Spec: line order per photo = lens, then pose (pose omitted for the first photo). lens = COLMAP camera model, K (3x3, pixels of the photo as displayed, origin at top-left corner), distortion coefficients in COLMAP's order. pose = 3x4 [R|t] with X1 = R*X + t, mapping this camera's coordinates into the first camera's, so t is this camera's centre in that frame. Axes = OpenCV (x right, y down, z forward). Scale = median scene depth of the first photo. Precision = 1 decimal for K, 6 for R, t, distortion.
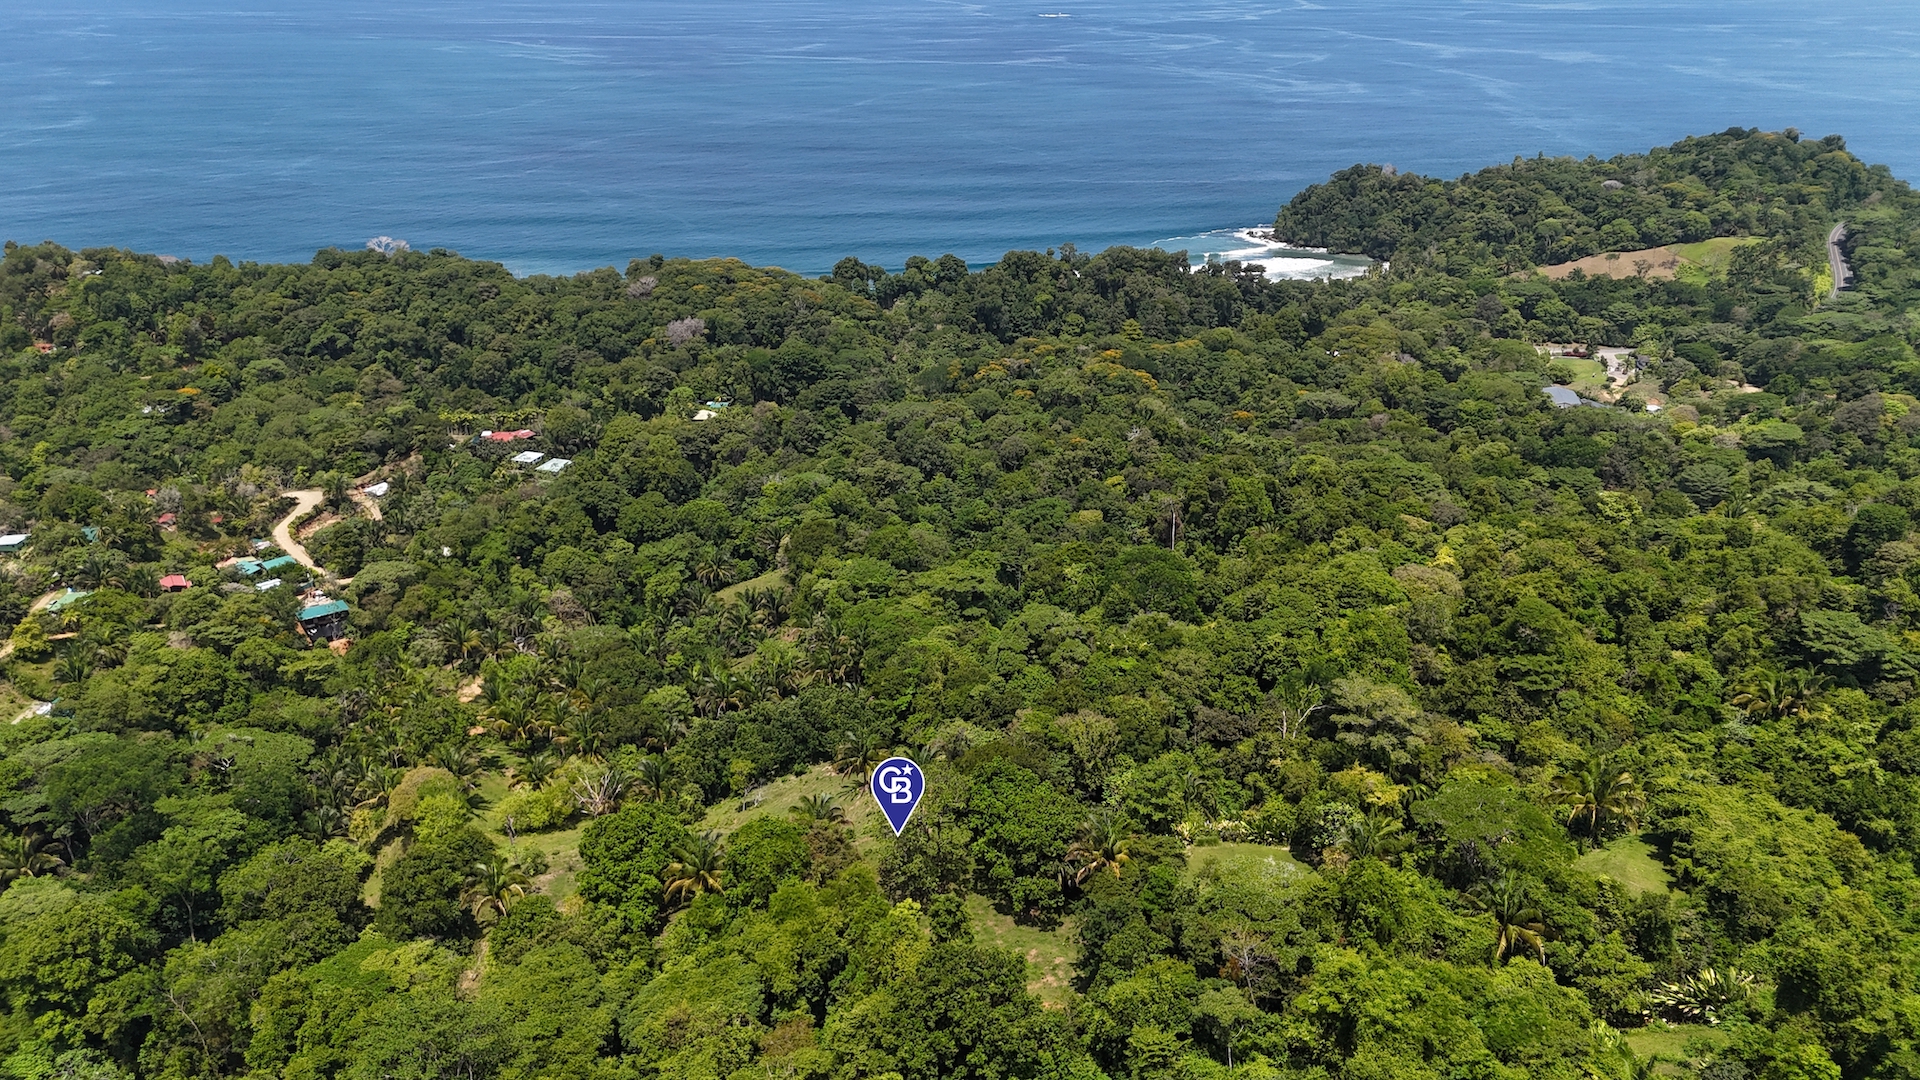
lens RADIAL K [[1386.1, 0, 957.4], [0, 1386.1, 539.4], [0, 0, 1]] dist [0.079529, -0.022211]
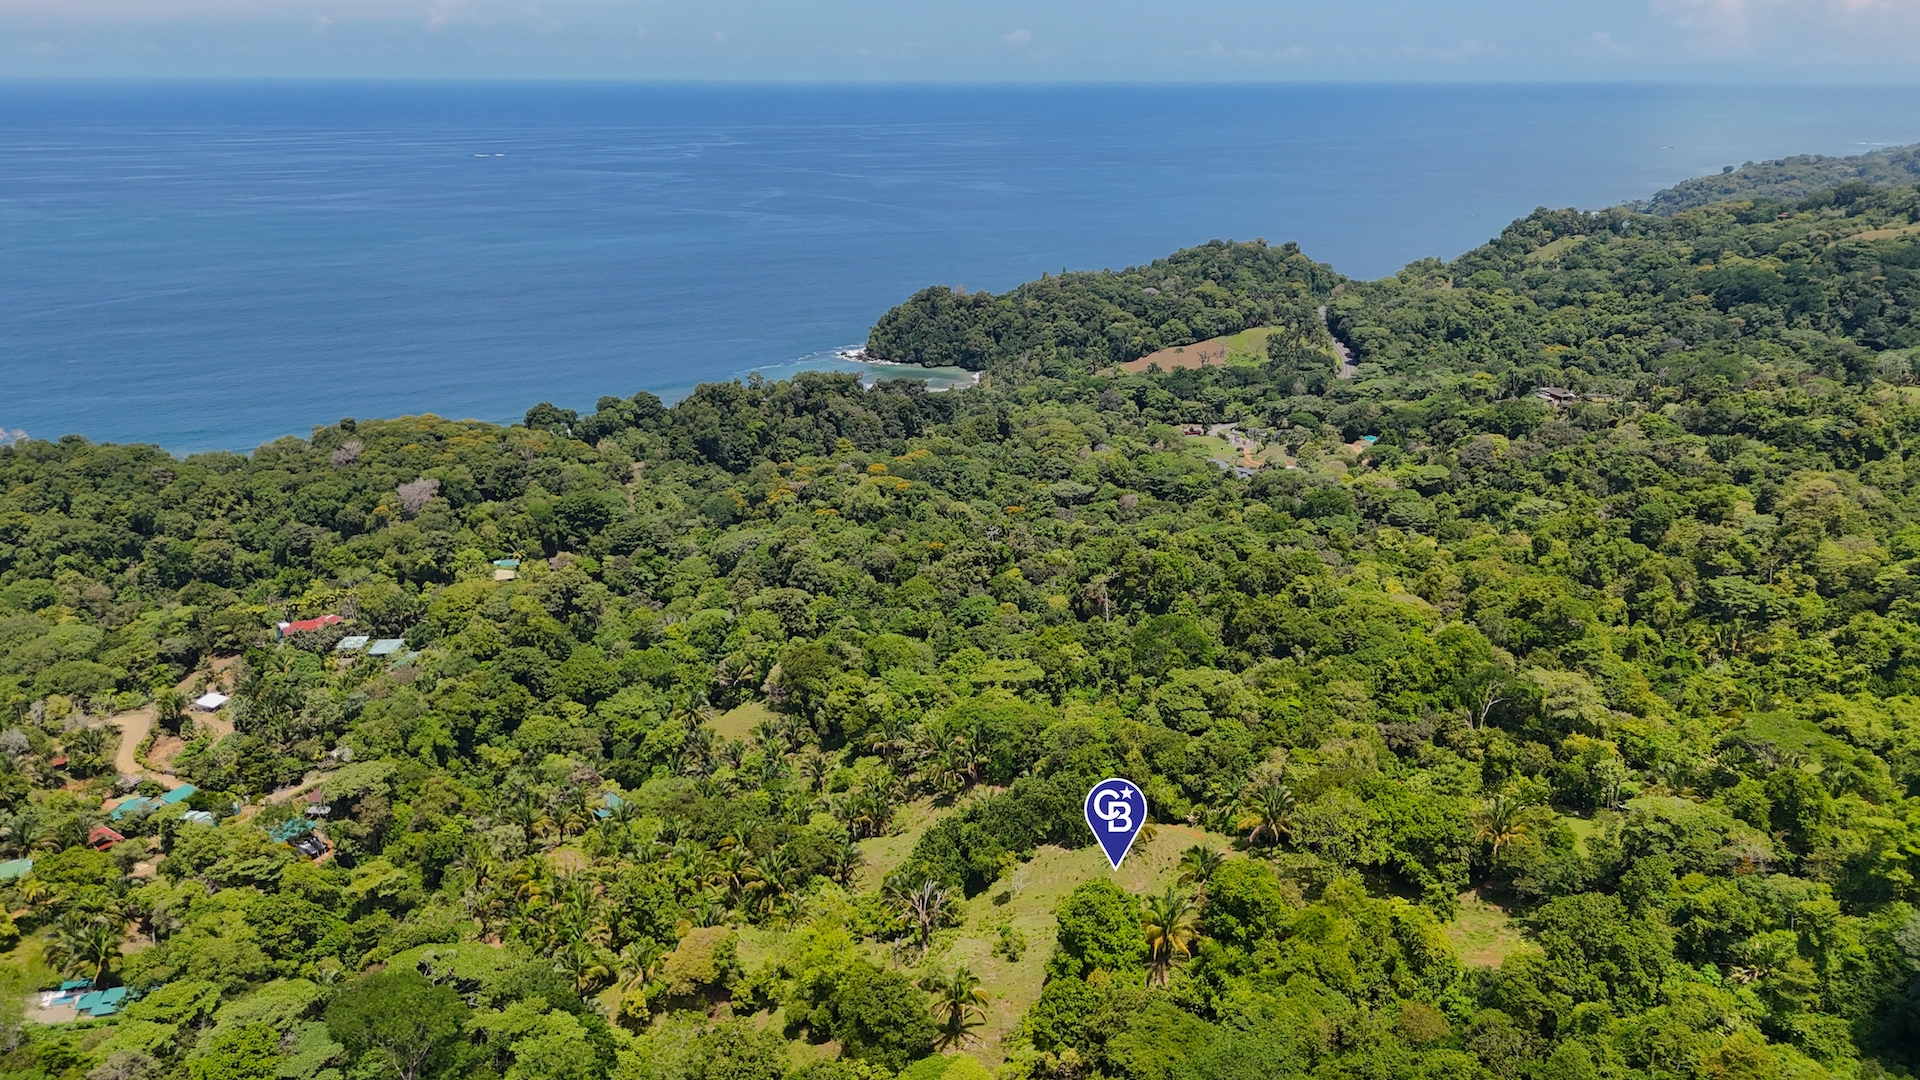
lens RADIAL K [[1386.1, 0, 962.3], [0, 1386.1, 541.4], [0, 0, 1]] dist [0.079529, -0.022211]
pose [[0.930937, -0.125699, 0.342864, -0.148180], [0.156100, 0.985766, -0.062442, -0.003202], [-0.330134, 0.111651, 0.937308, 0.009265]]
